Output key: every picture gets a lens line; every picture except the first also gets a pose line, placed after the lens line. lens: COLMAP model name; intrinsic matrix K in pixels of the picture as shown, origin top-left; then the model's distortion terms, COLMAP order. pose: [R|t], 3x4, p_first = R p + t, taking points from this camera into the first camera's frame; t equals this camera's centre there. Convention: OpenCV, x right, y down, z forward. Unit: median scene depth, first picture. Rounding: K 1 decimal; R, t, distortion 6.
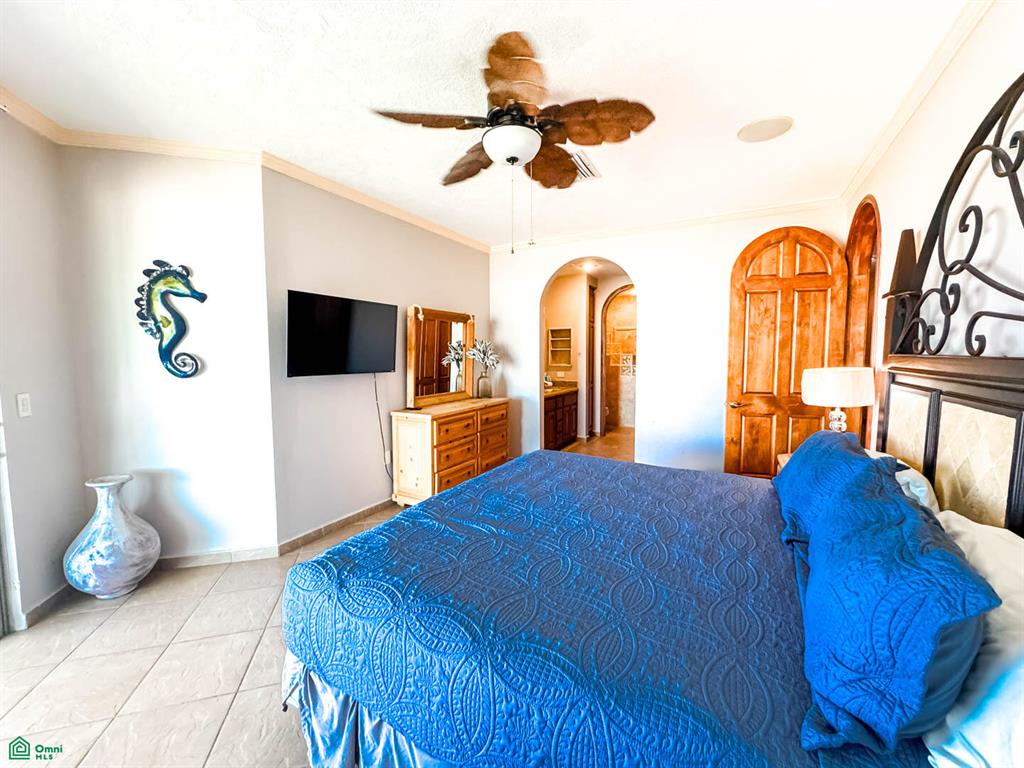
lens RADIAL K [[406.8, 0, 510.4], [0, 406.8, 382.6], [0, 0, 1]] dist [-0.012433, 0.001739]
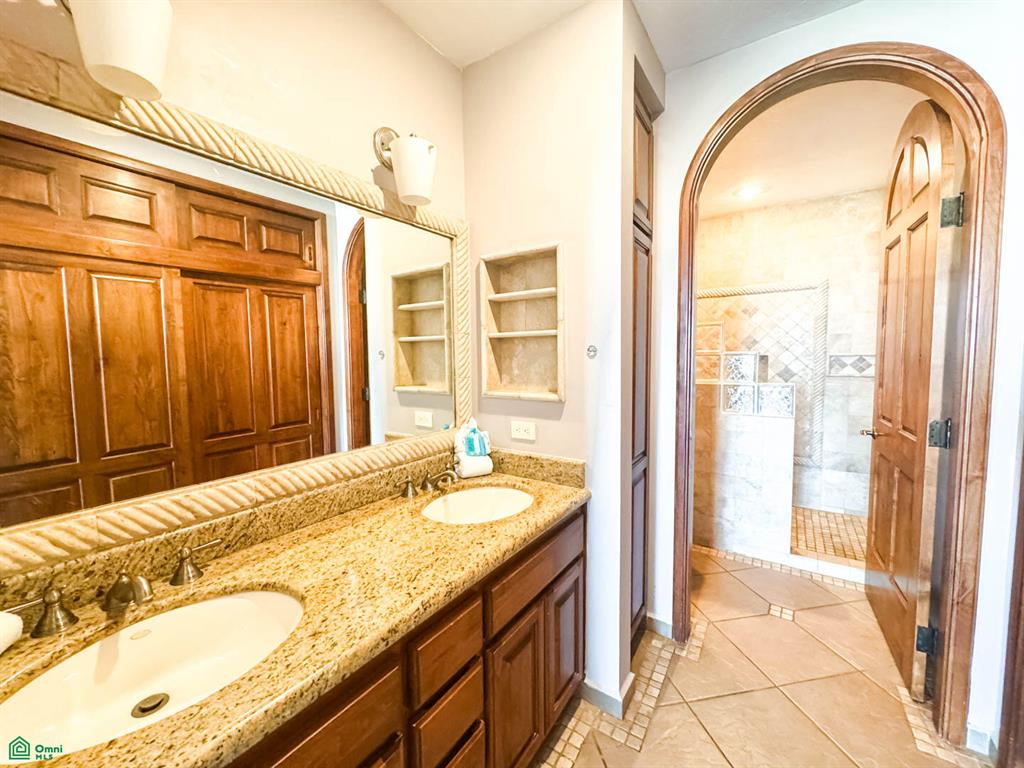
lens RADIAL K [[406.8, 0, 511.6], [0, 406.8, 383.0], [0, 0, 1]] dist [-0.012433, 0.001739]
pose [[0.996176, -0.000172, -0.087371, 0.138078], [-0.000065, 0.999996, -0.002704, -0.048793], [0.087372, 0.002699, 0.996172, 0.735075]]
